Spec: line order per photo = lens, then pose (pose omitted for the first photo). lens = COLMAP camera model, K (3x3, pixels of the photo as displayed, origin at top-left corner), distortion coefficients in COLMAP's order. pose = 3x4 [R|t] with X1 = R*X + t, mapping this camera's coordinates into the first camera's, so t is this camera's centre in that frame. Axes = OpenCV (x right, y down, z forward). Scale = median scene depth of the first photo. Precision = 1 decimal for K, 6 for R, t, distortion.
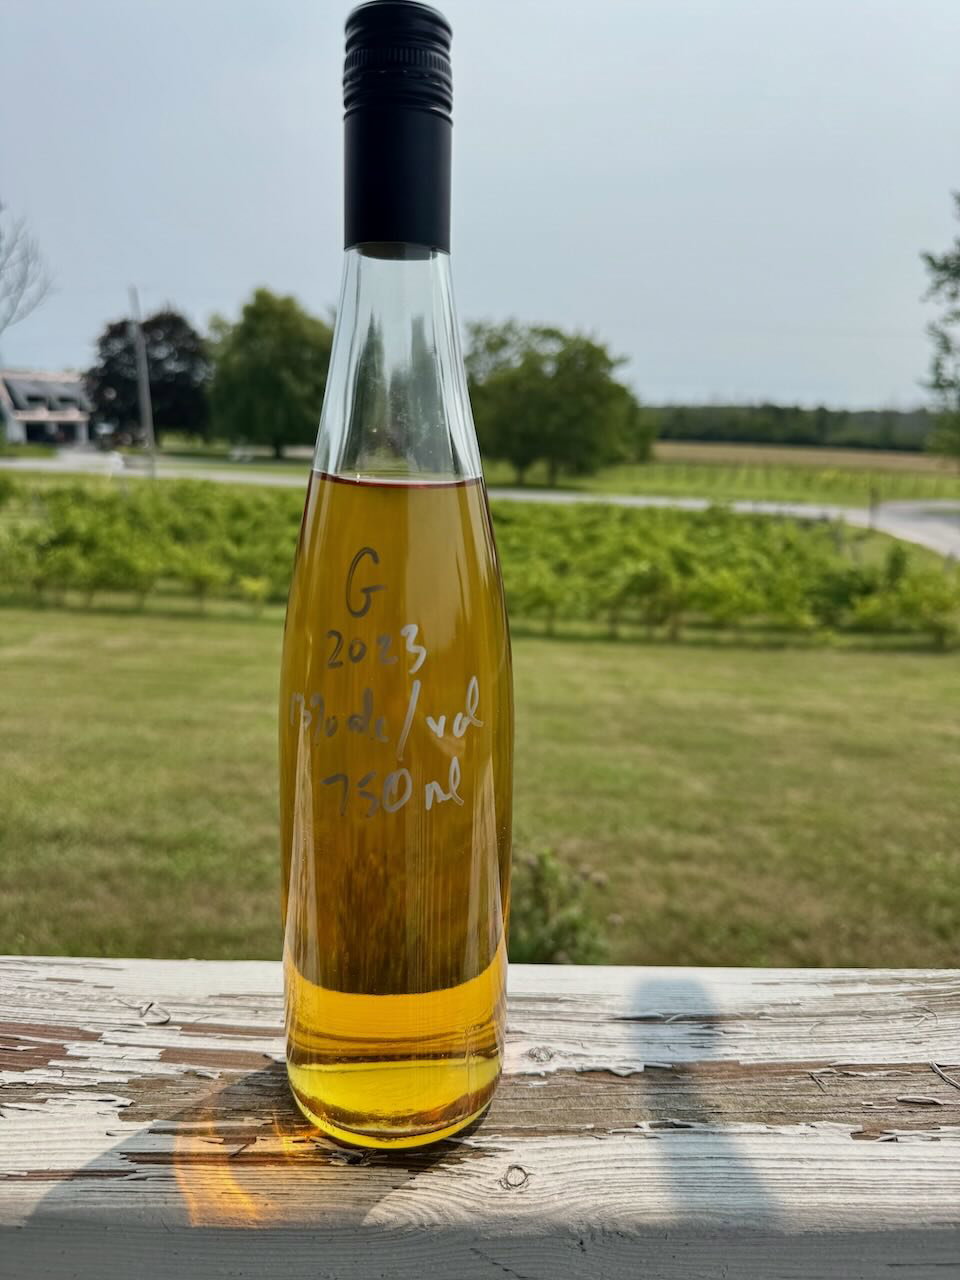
lens RADIAL K [[934.8, 0, 480.0], [0, 934.8, 640.0], [0, 0, 1]] dist [-0.029184, 0.000636]
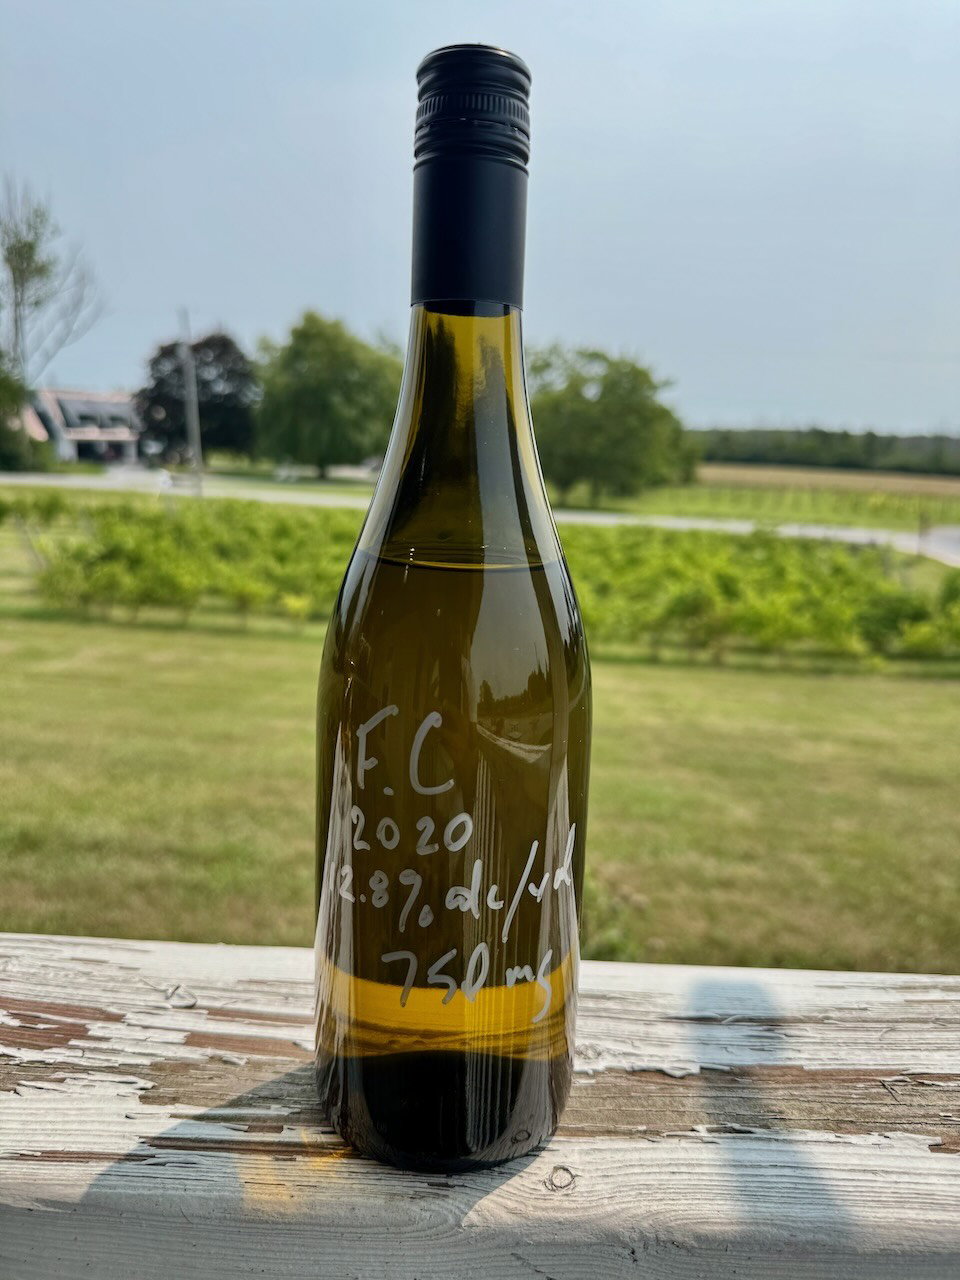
lens RADIAL K [[939.4, 0, 480.0], [0, 939.4, 640.0], [0, 0, 1]] dist [-0.033457, 0.002634]
pose [[0.998961, 0.015324, -0.042917, -0.008469], [-0.016305, 0.999611, -0.022609, 0.052743], [0.042553, 0.023285, 0.998823, 0.048224]]
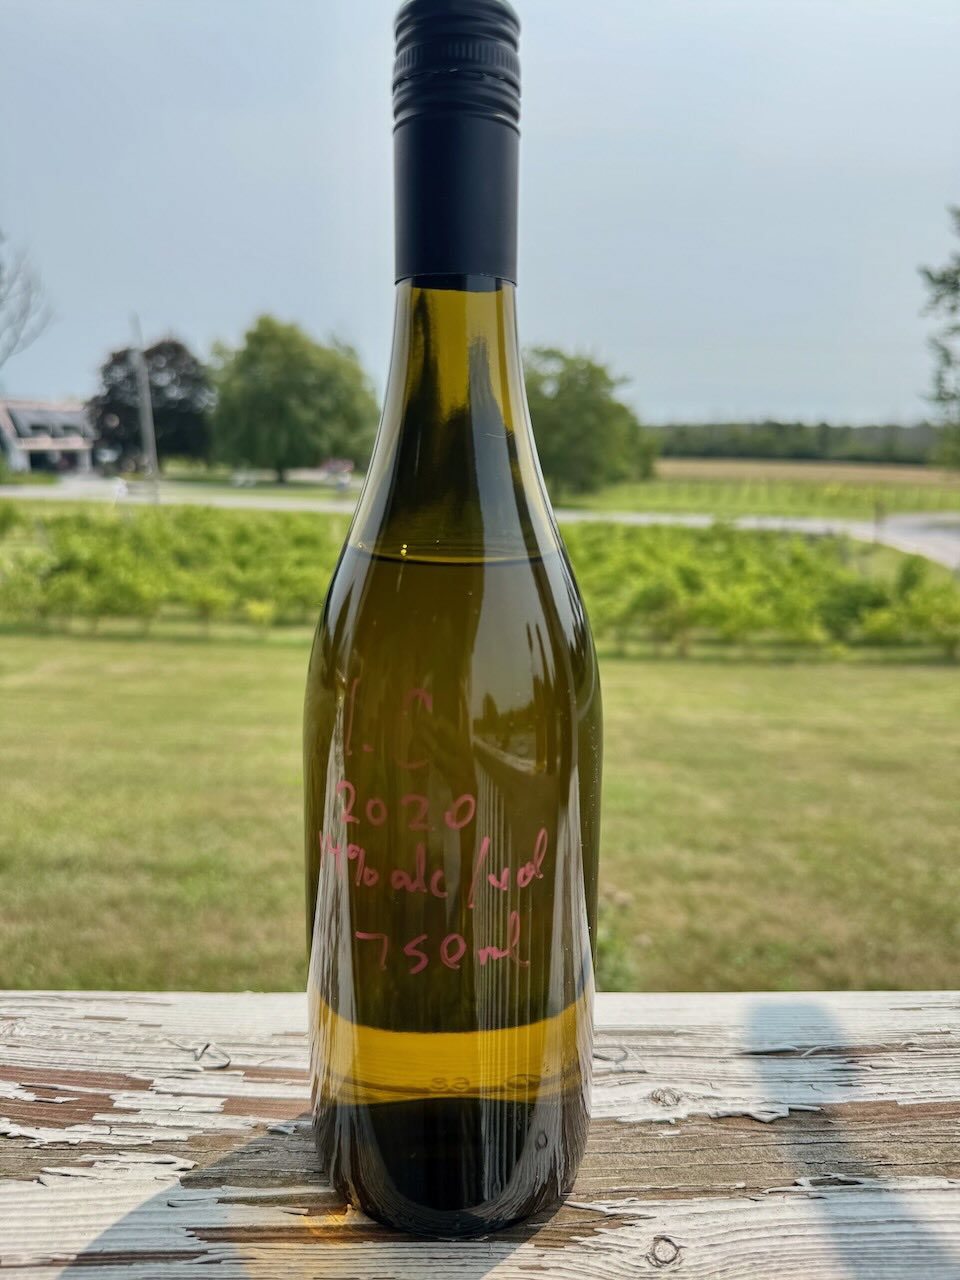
lens RADIAL K [[939.4, 0, 480.0], [0, 939.4, 640.0], [0, 0, 1]] dist [-0.033457, 0.002634]
pose [[0.999858, -0.016008, -0.005311, -0.089038], [0.015886, 0.999625, -0.022297, 0.038127], [0.005666, 0.022209, 0.999737, 0.124069]]
